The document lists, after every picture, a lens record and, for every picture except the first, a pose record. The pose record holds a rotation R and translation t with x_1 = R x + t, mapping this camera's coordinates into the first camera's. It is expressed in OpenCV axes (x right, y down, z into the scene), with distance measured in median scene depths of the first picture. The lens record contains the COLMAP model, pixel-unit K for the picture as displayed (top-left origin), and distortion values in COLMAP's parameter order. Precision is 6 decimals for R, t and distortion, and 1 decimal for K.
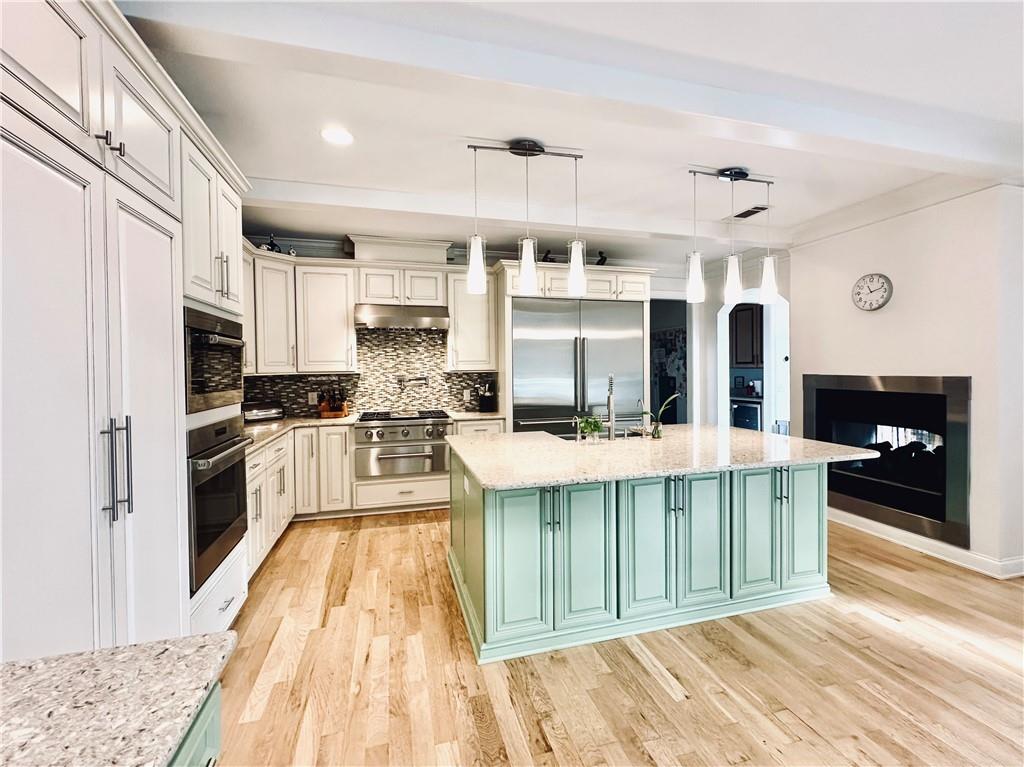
lens RADIAL K [[432.4, 0, 531.5], [0, 432.4, 372.7], [0, 0, 1]] dist [-0.003815, -0.000047]
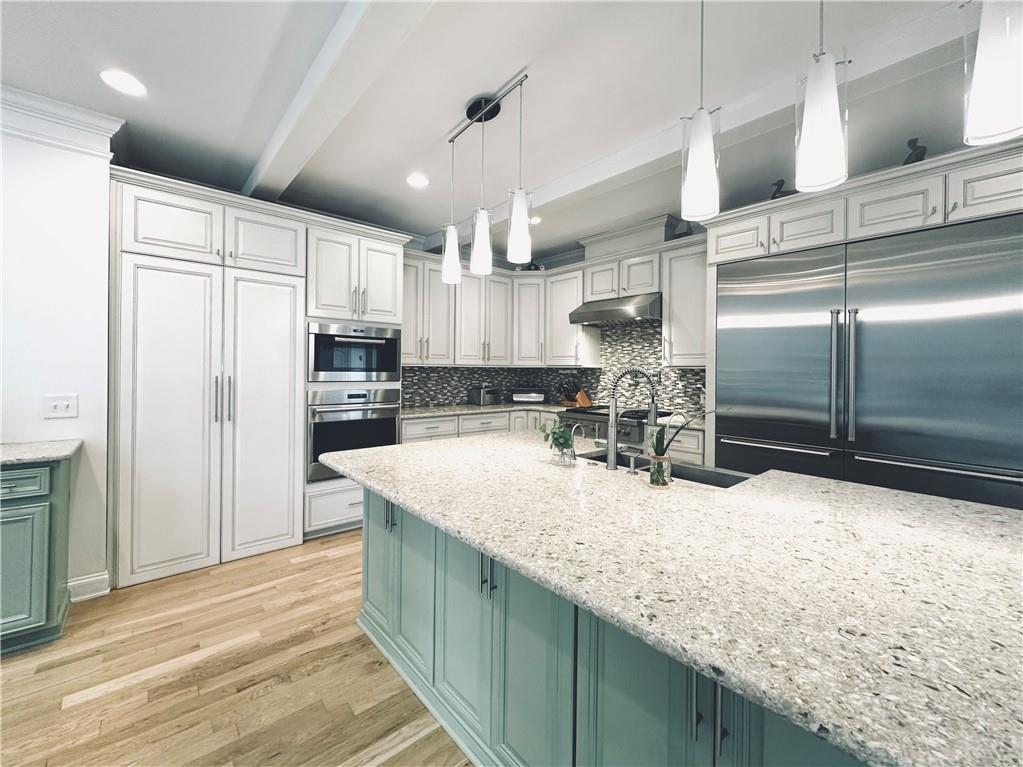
lens RADIAL K [[413.3, 0, 501.6], [0, 413.3, 366.6], [0, 0, 1]] dist [0.001914, 0.000243]
pose [[0.428150, 0.009445, -0.903658, 0.401767], [-0.025191, 0.999682, -0.001487, 0.005638], [0.903356, 0.023401, 0.428252, 0.351600]]
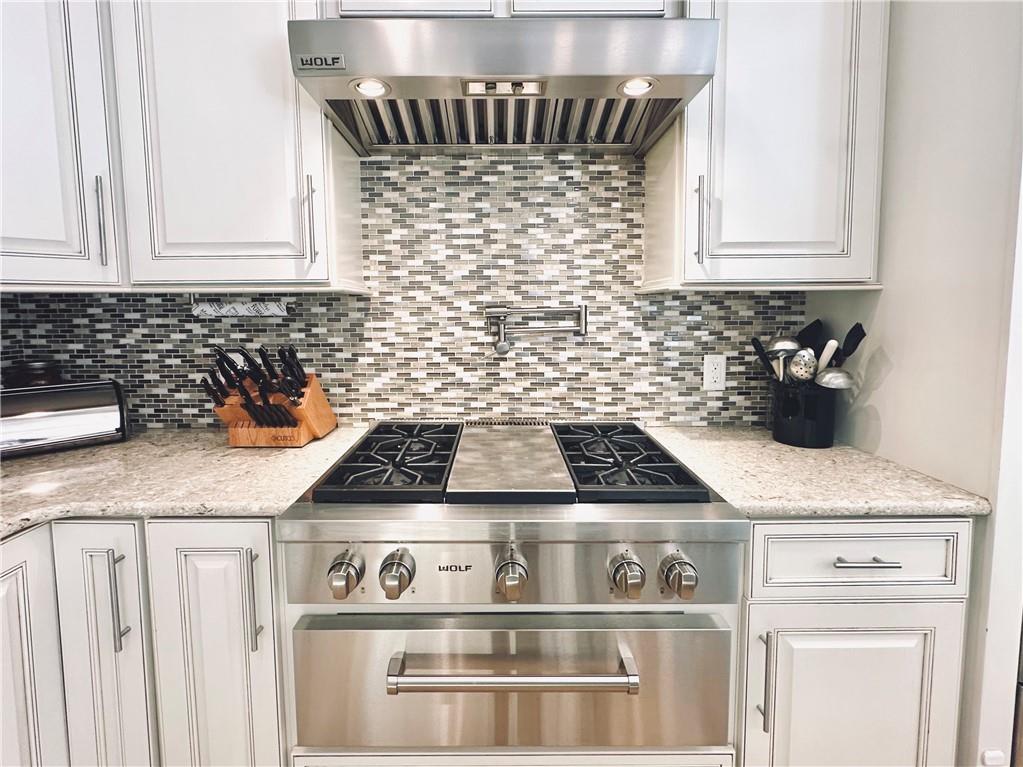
lens RADIAL K [[519.0, 0, 516.0], [0, 519.0, 354.1], [0, 0, 1]] dist [0.011467, 0.000450]
pose [[0.963328, 0.028414, -0.266818, -0.196000], [-0.007530, 0.996848, 0.078971, 0.013189], [0.268221, -0.074066, 0.960506, 0.666852]]
